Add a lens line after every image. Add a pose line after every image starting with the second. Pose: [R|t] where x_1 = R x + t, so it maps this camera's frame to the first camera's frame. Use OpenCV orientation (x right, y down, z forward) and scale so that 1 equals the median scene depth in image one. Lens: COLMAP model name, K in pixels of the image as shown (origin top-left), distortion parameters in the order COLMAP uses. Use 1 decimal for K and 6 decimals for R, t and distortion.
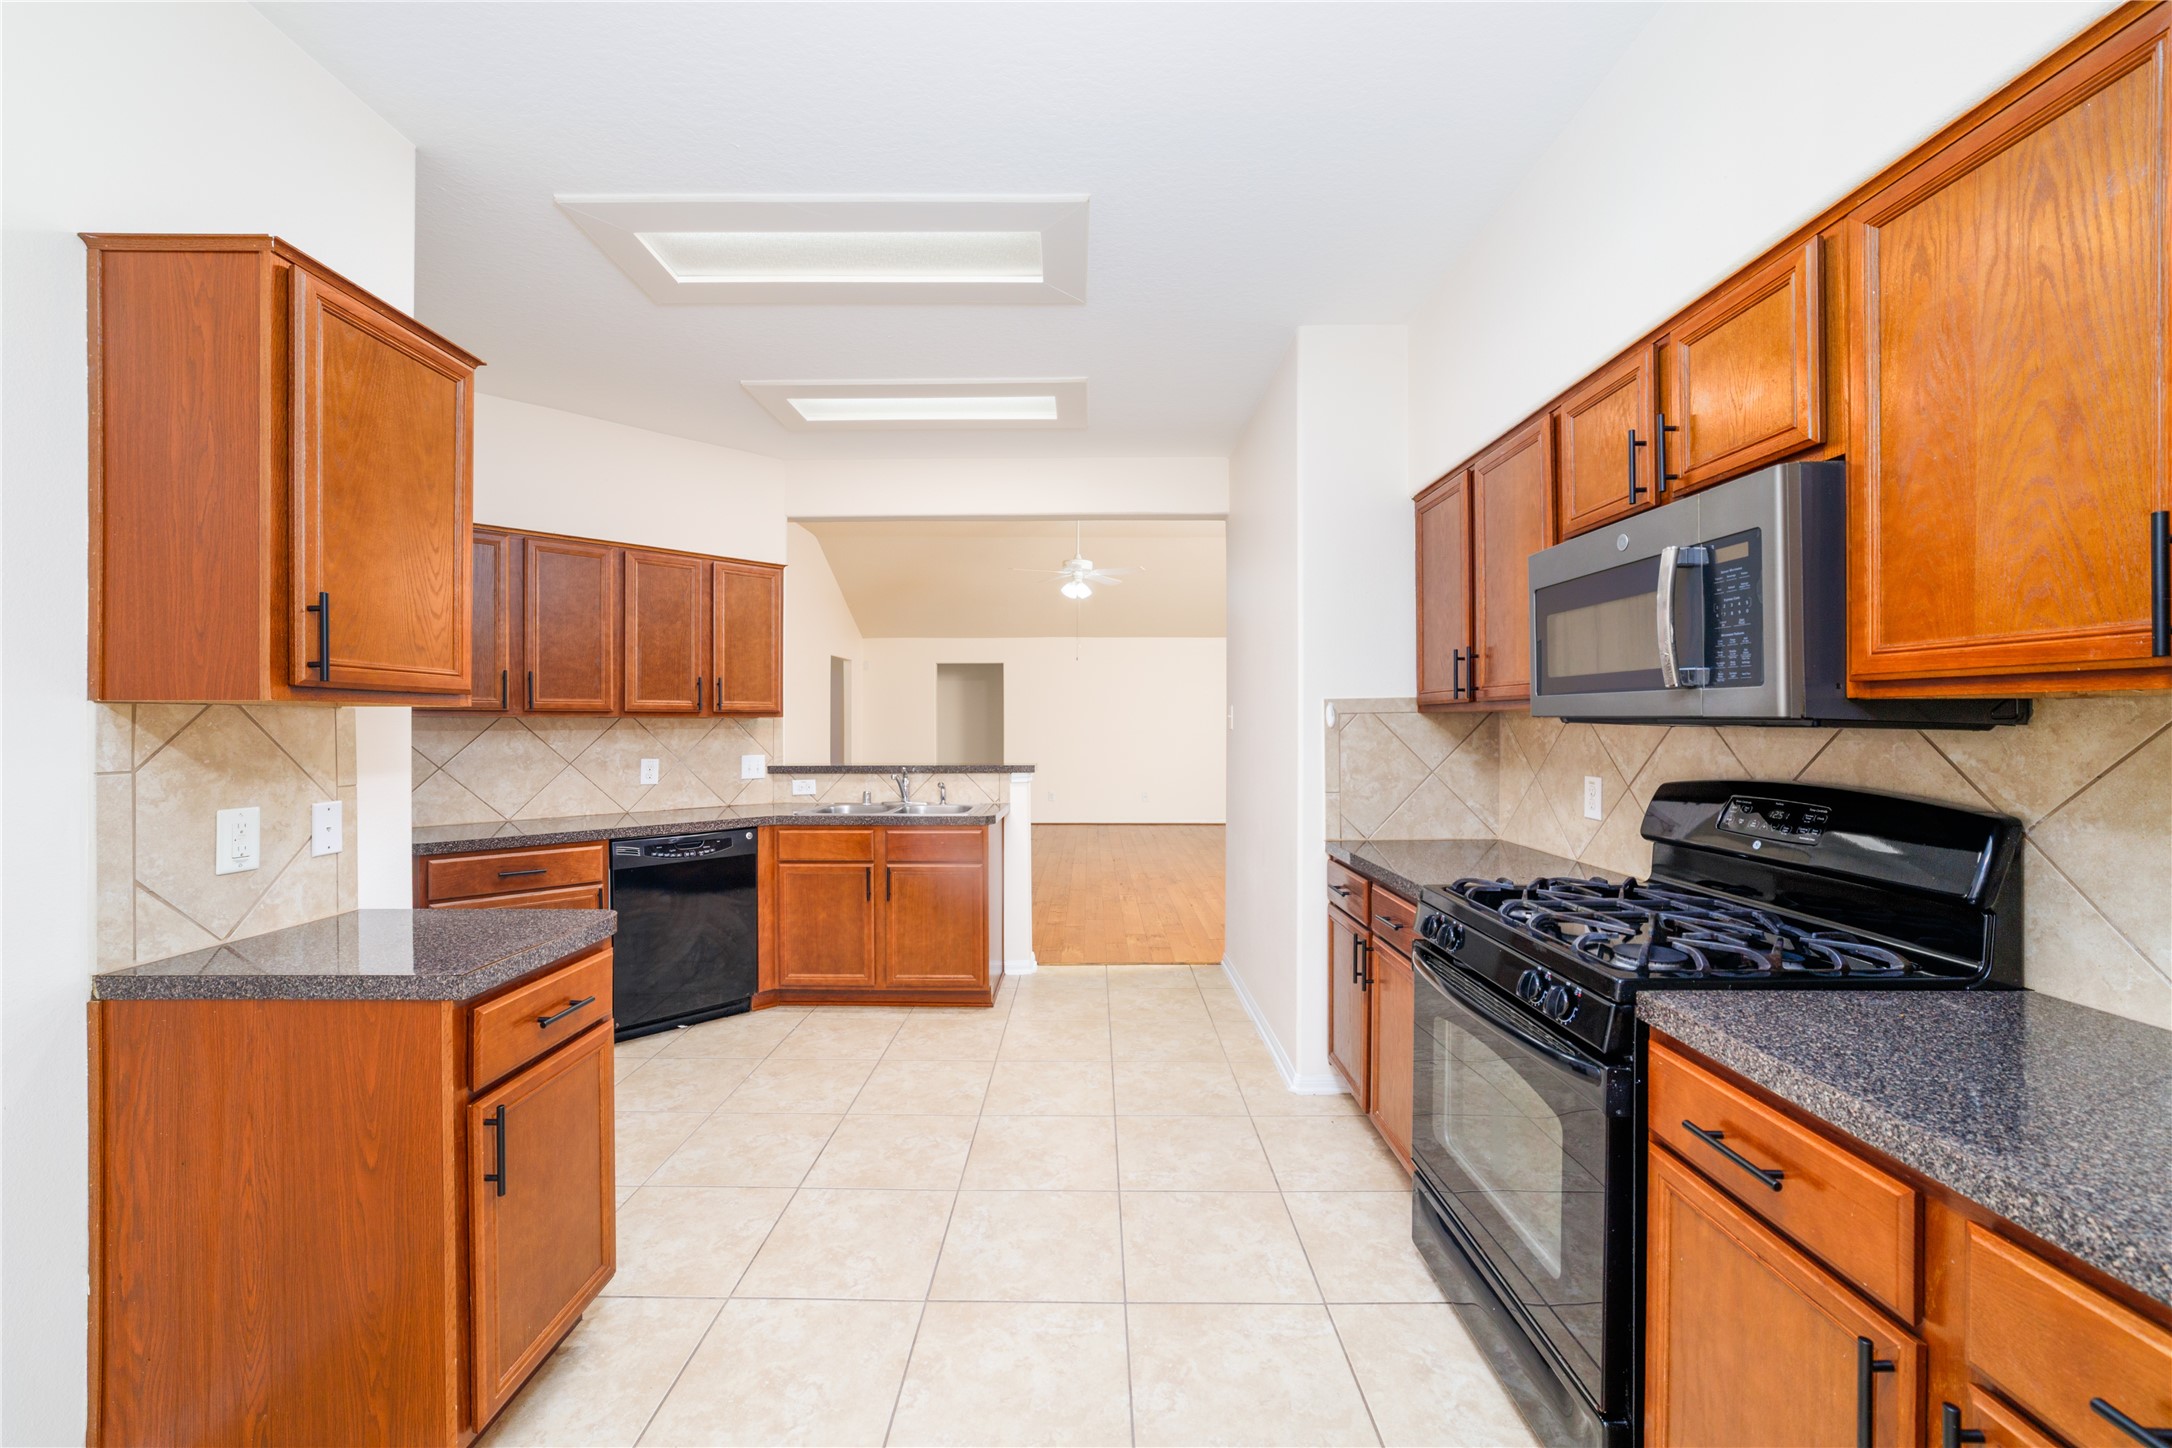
lens RADIAL K [[830.0, 0, 1081.6], [0, 830.0, 722.1], [0, 0, 1]] dist [-0.023879, 0.007574]
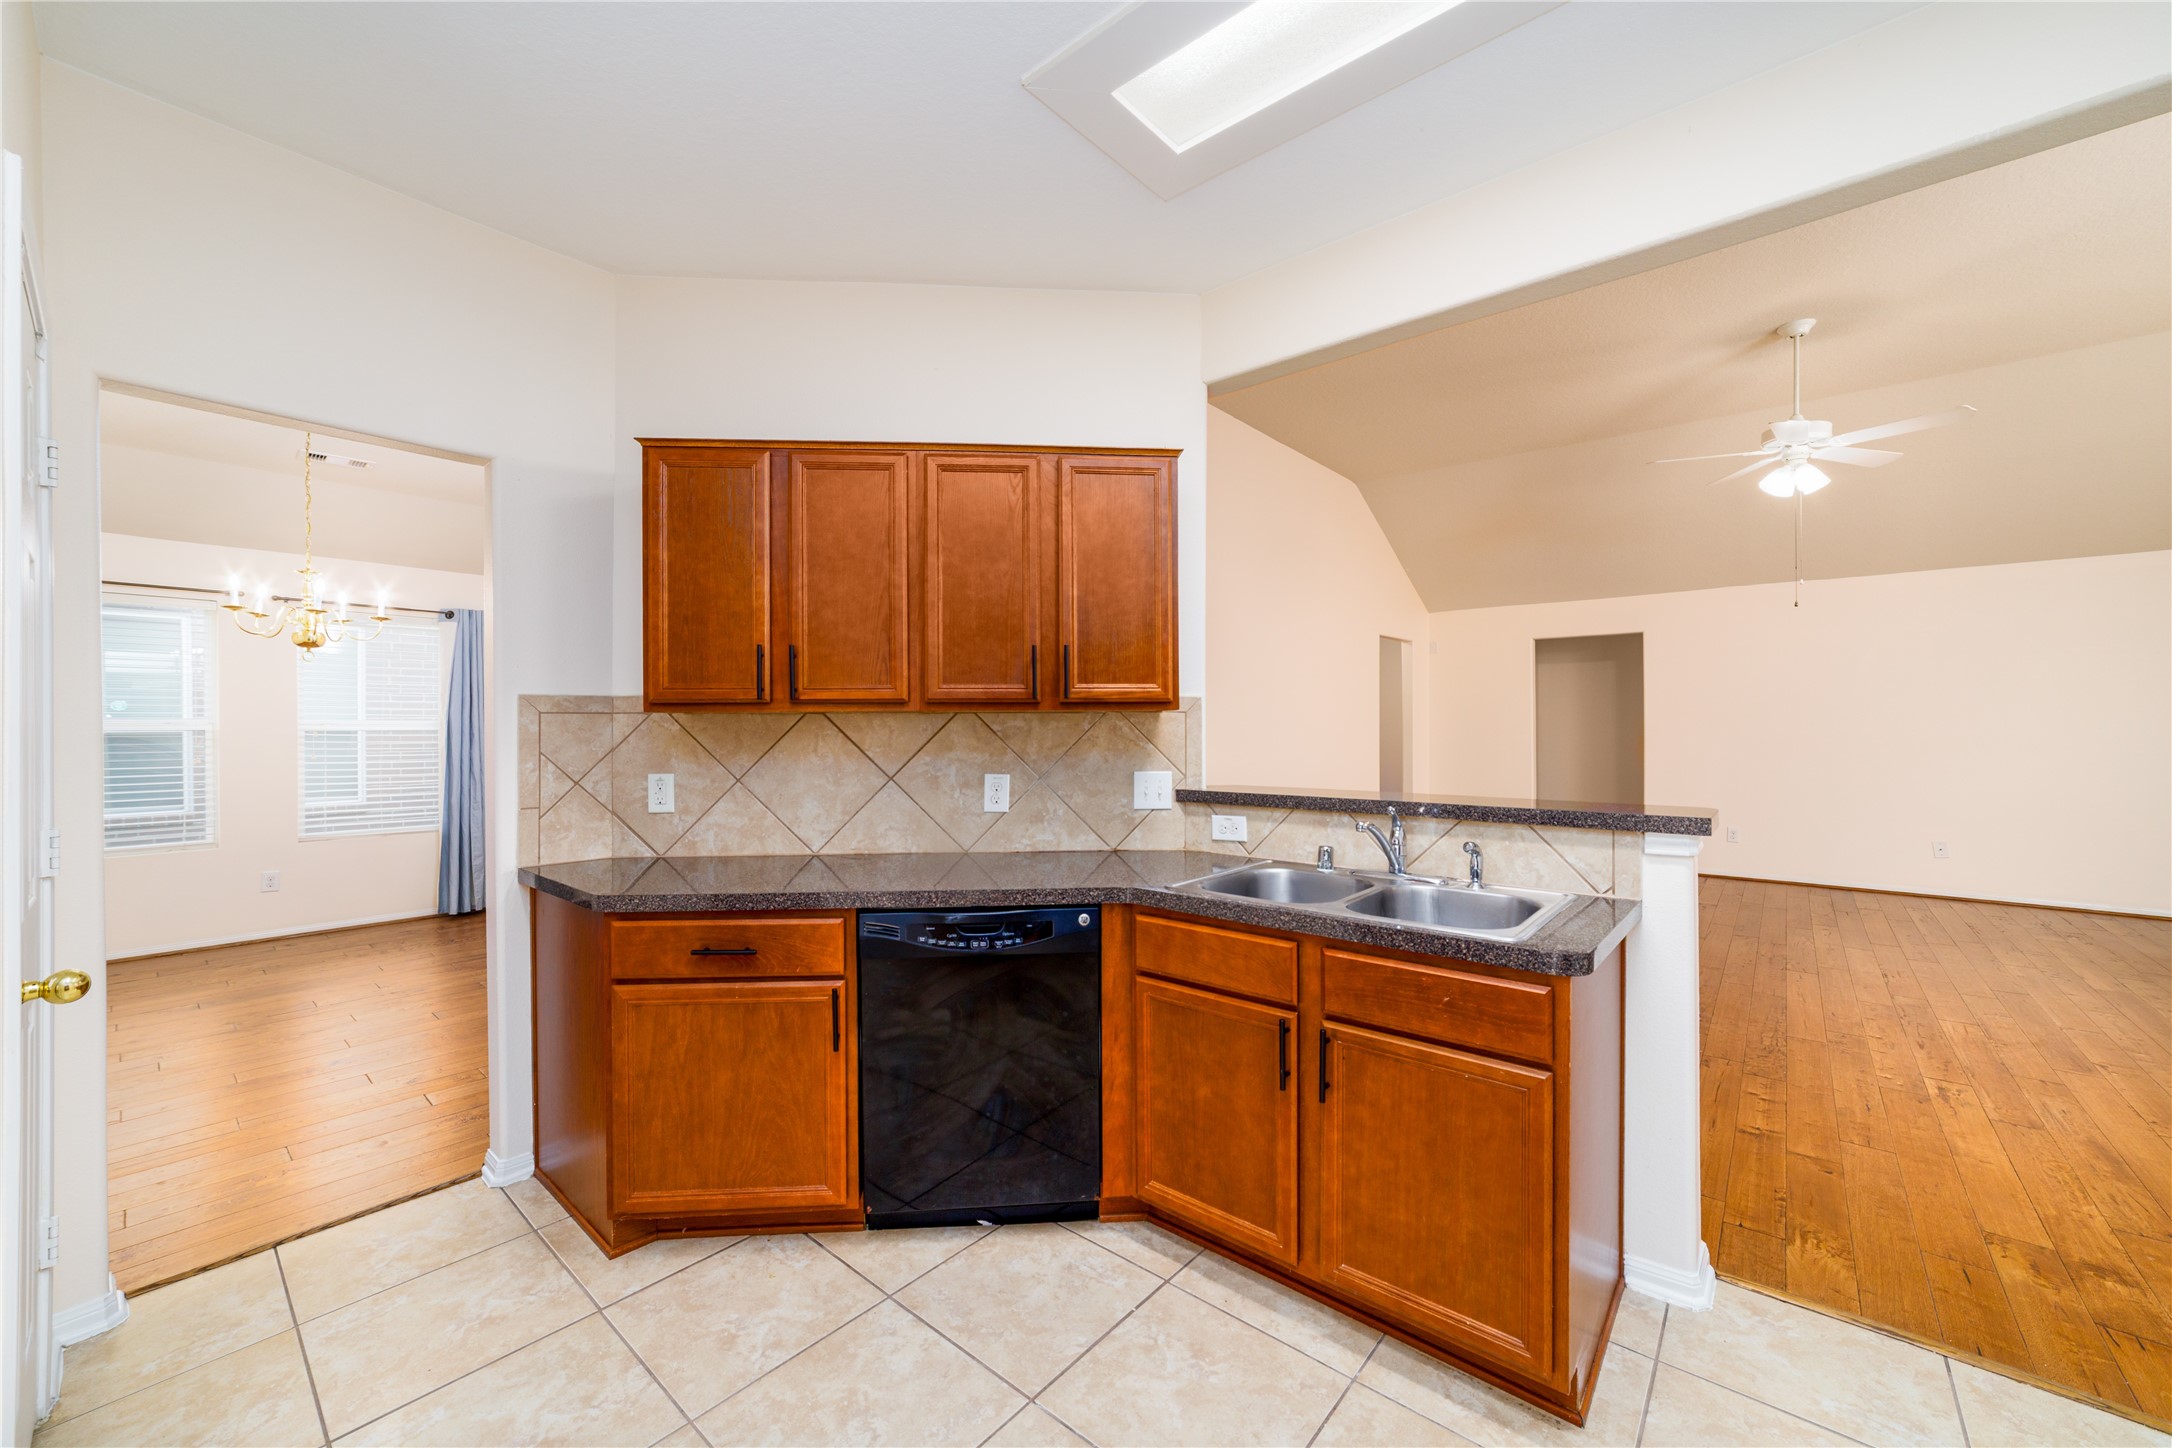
lens RADIAL K [[830.0, 0, 1081.6], [0, 830.0, 722.1], [0, 0, 1]] dist [-0.023879, 0.007574]
pose [[0.764444, -0.001646, -0.644688, -0.041102], [0.002824, 0.999996, 0.000795, 0.002382], [0.644684, -0.002429, 0.764446, 0.599099]]
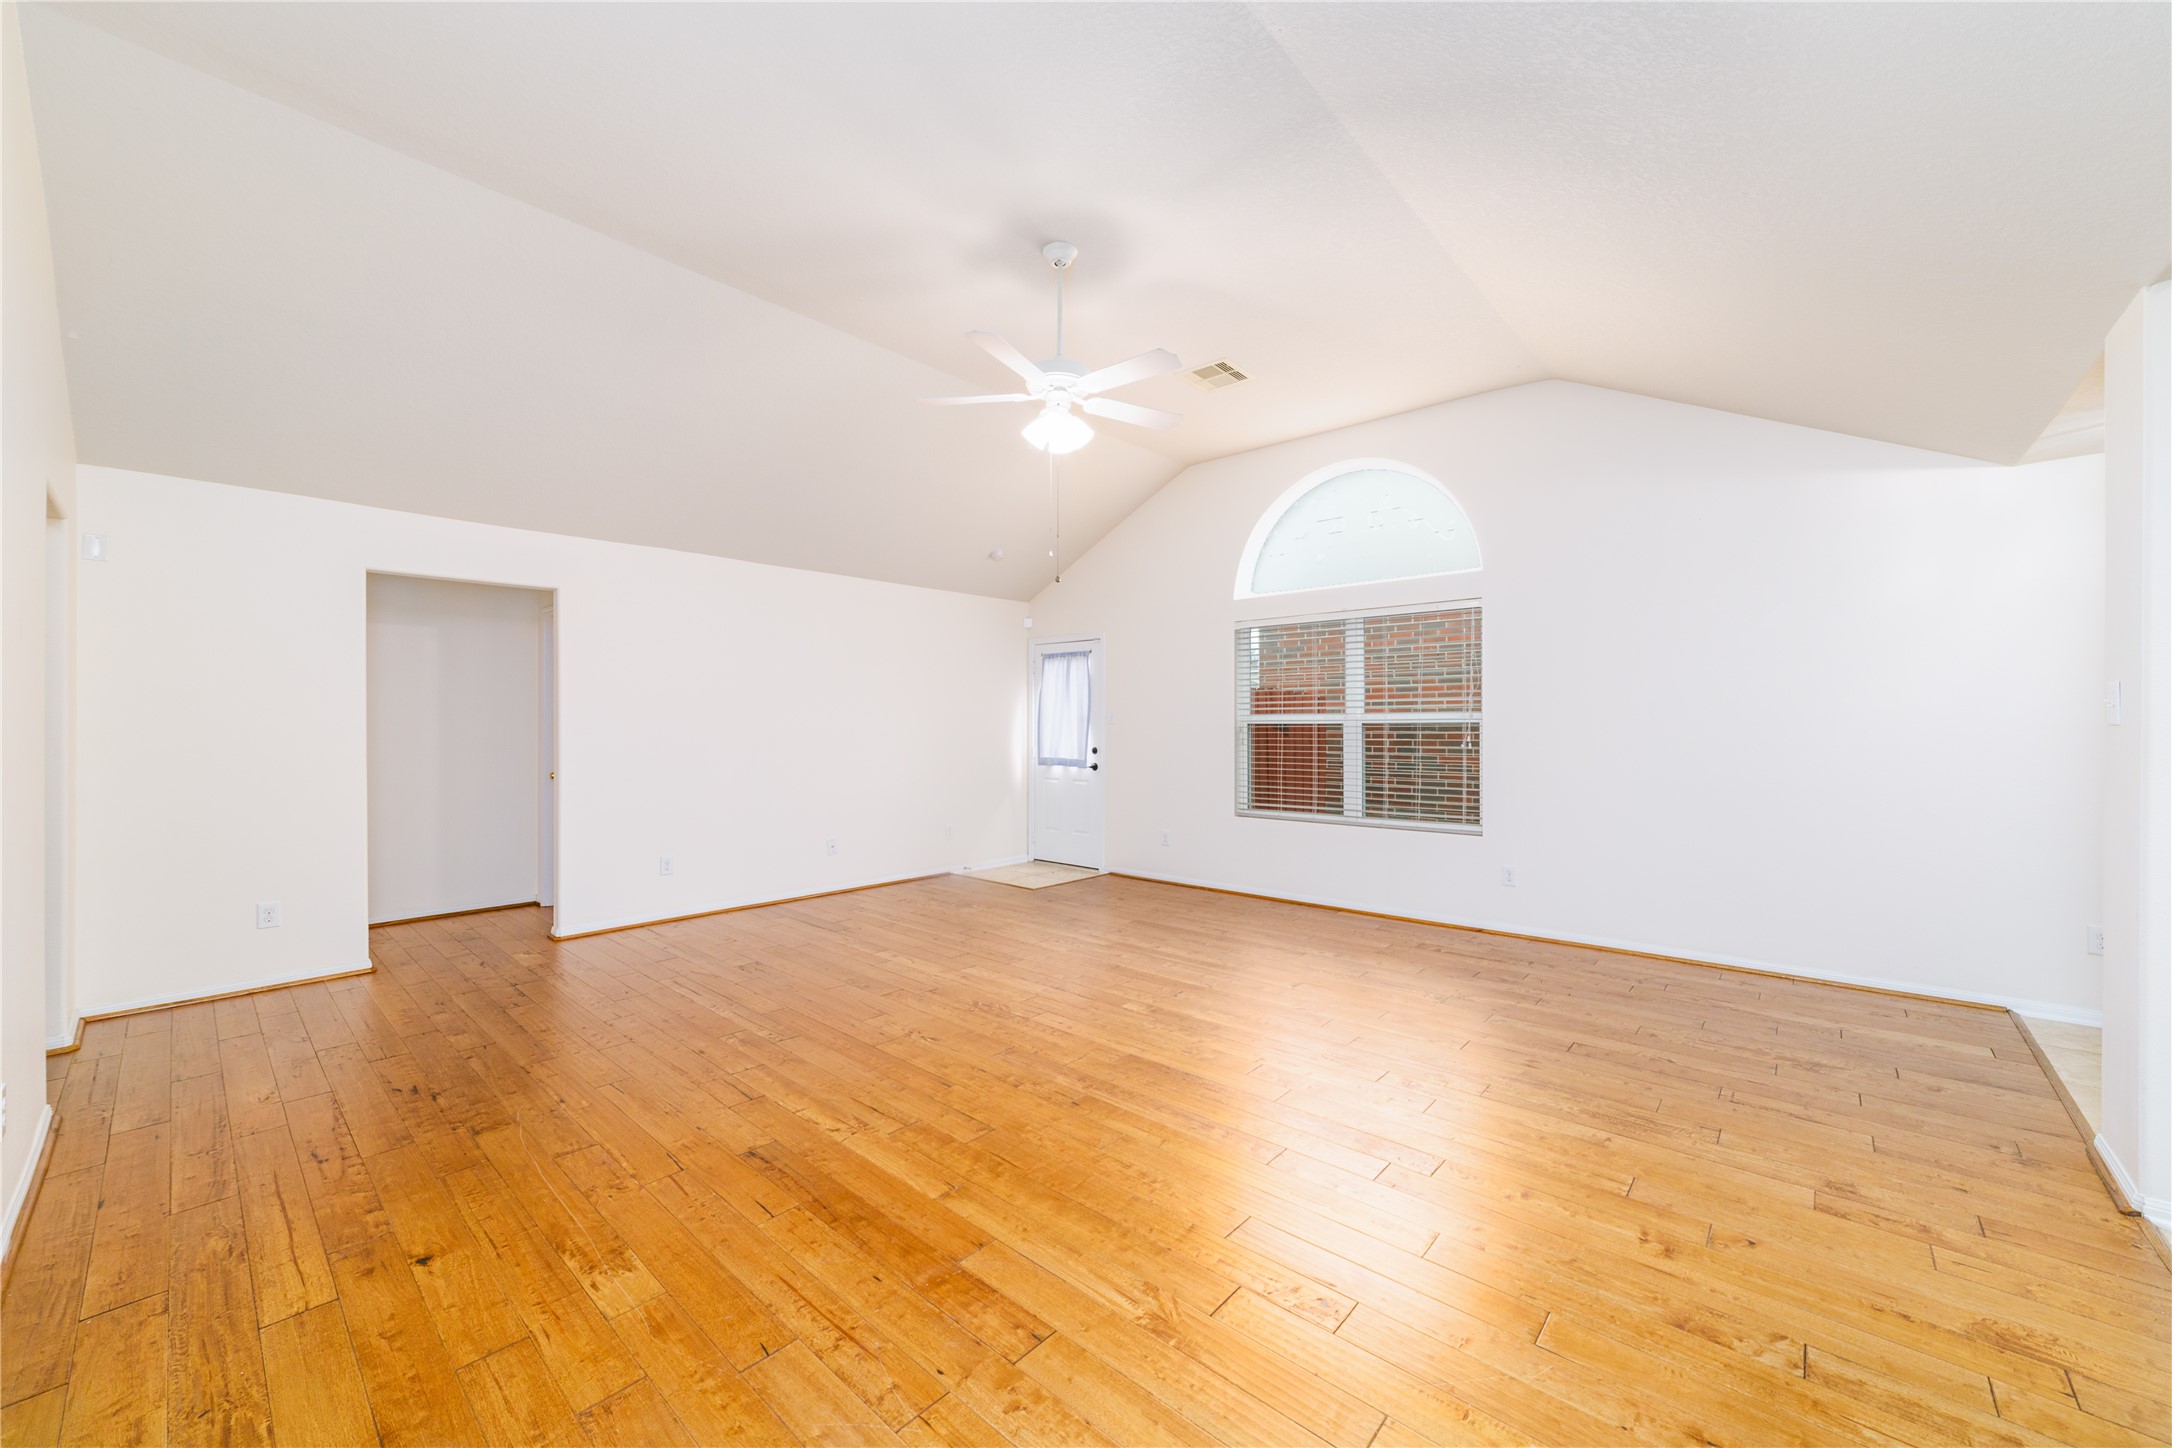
lens RADIAL K [[830.0, 0, 1081.6], [0, 830.0, 722.1], [0, 0, 1]] dist [-0.023879, 0.007574]
pose [[0.663345, 0.002959, 0.748308, -0.766492], [-0.001894, 0.999996, -0.002275, 0.011998], [-0.748311, 0.000092, 0.663348, 1.501689]]
